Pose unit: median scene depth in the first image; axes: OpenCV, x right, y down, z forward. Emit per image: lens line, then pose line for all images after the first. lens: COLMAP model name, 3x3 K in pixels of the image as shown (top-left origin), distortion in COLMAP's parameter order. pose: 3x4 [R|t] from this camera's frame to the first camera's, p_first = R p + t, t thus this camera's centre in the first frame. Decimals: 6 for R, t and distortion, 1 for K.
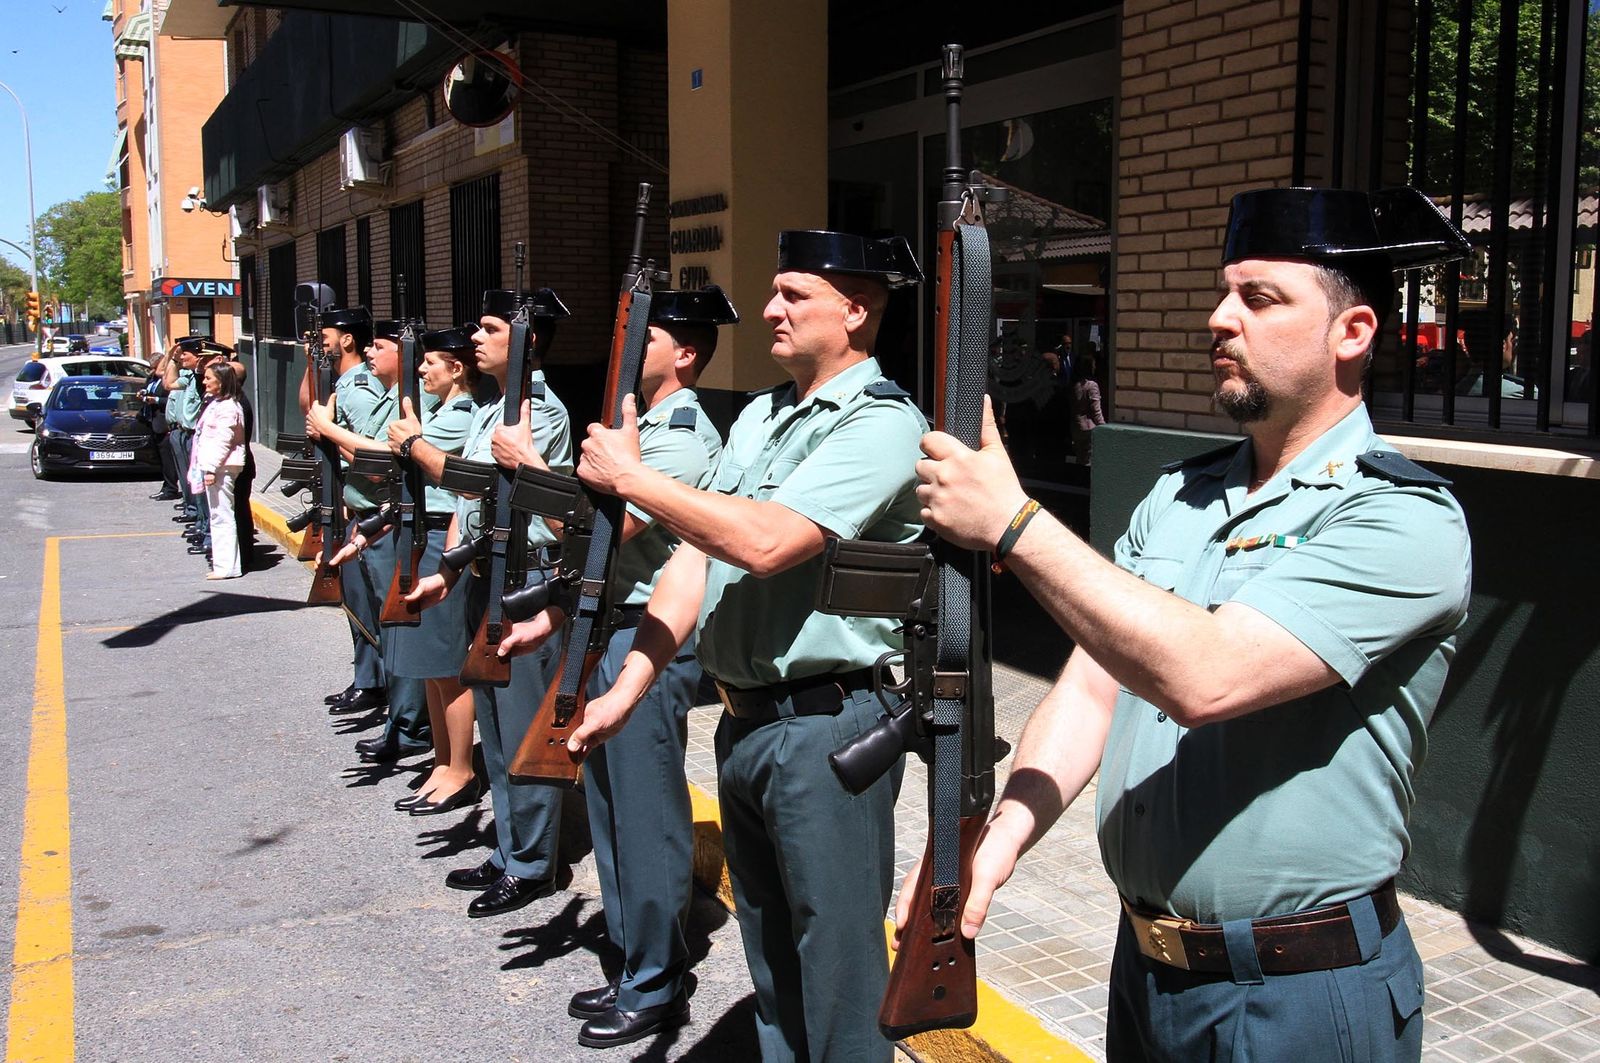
lens RADIAL K [[1497.6, 0, 944.8], [0, 1497.6, 525.6], [0, 0, 1]] dist [0.007937, -0.021046]
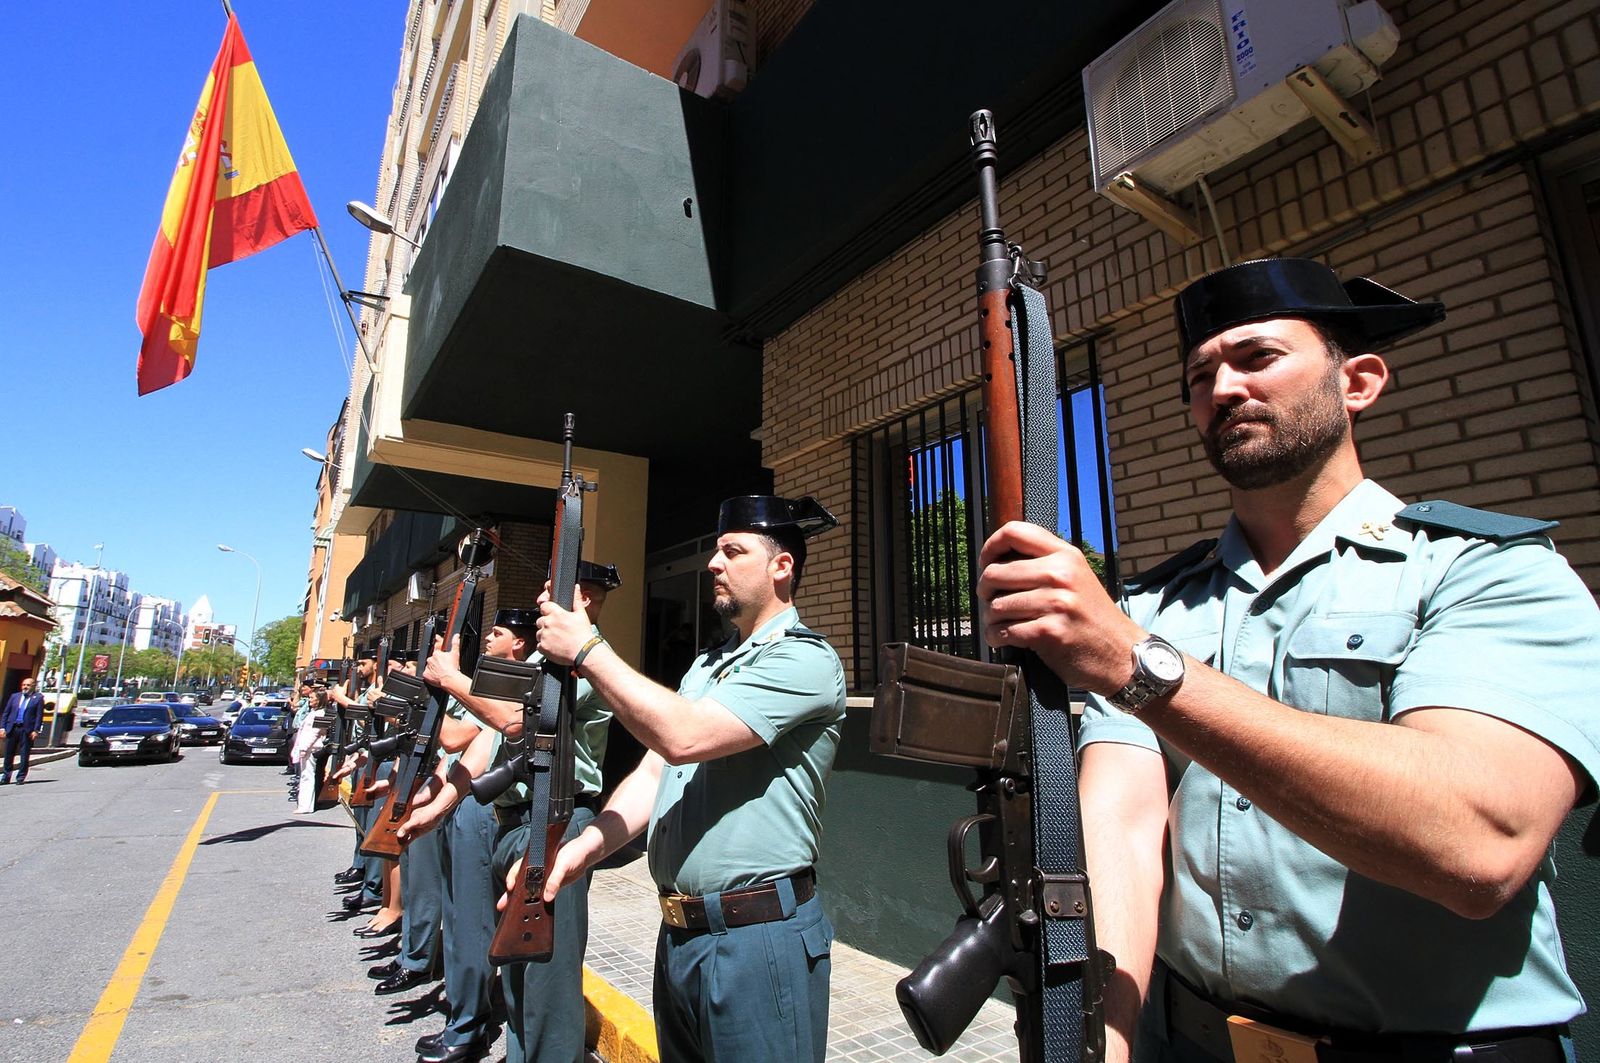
lens RADIAL K [[793.2, 0, 765.2], [0, 793.2, 520.1], [0, 0, 1]] dist [-0.025096, -0.008553]
pose [[0.999551, 0.008900, 0.028628, 0.086483], [0.001406, 0.939953, -0.341300, 0.065391], [-0.029946, 0.341187, 0.939518, 0.003442]]
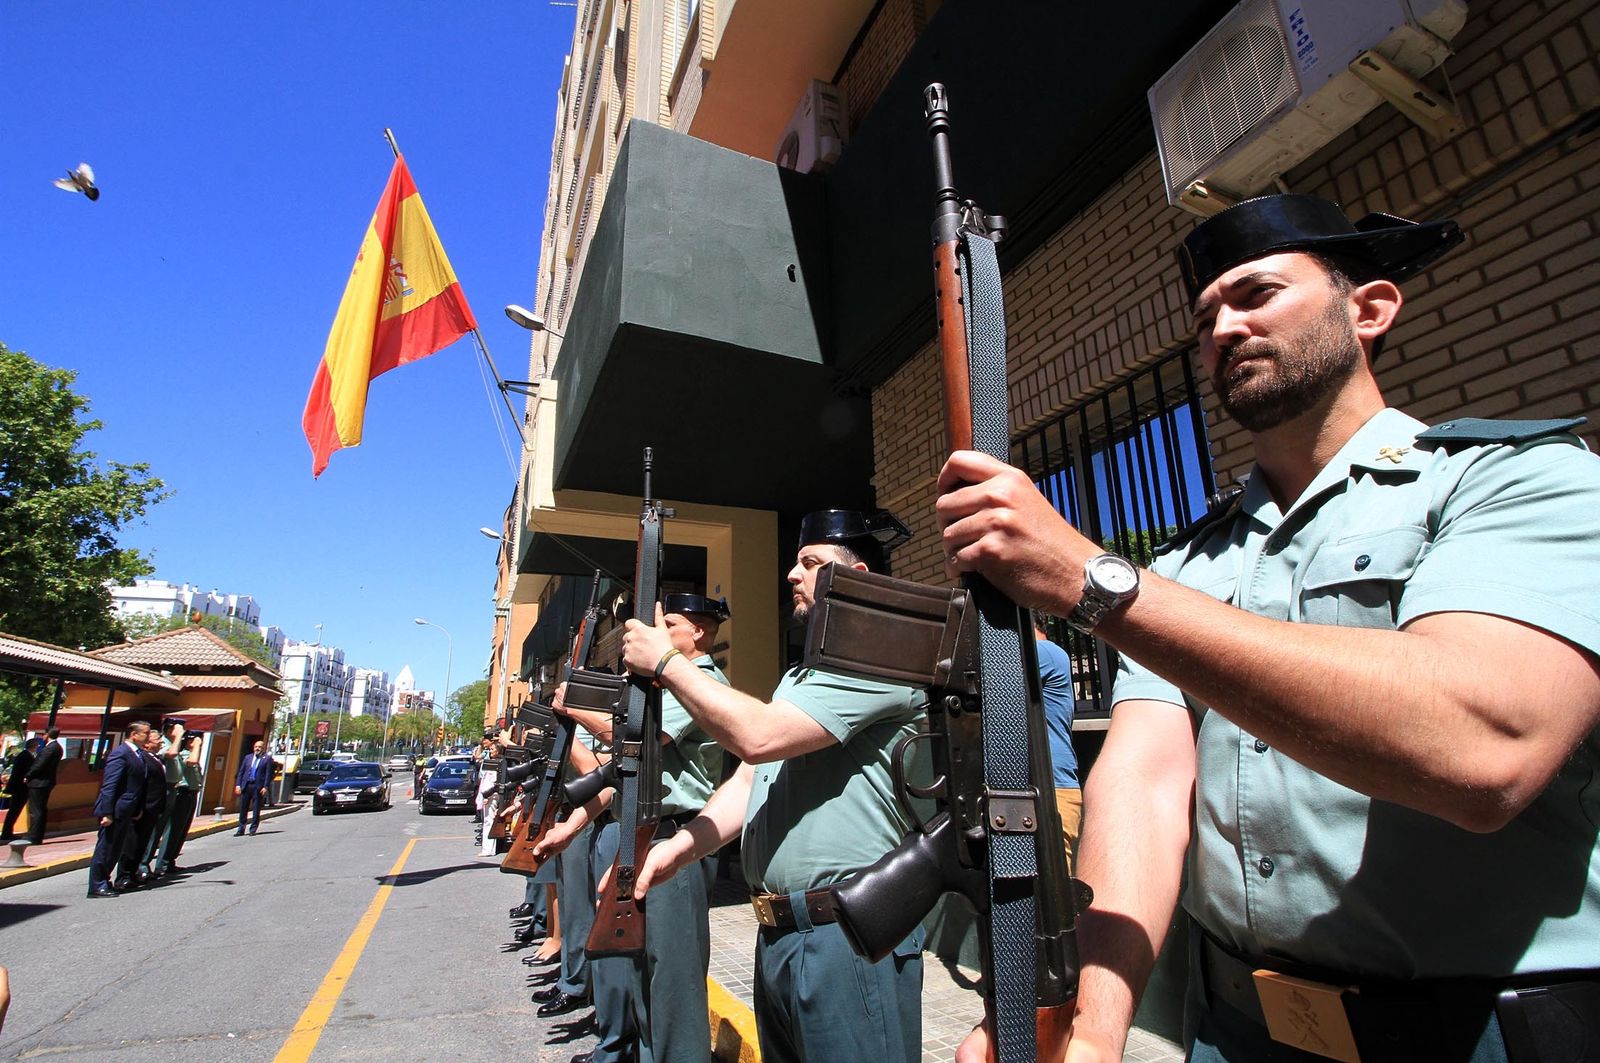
lens RADIAL K [[754.4, 0, 800.0], [0, 754.4, 531.5], [0, 0, 1]] dist [-0.024803, -0.008053]
pose [[0.992759, -0.055198, -0.106693, 0.120993], [0.008783, 0.919151, -0.393807, 0.085051], [0.119804, 0.390019, 0.912980, 0.012566]]
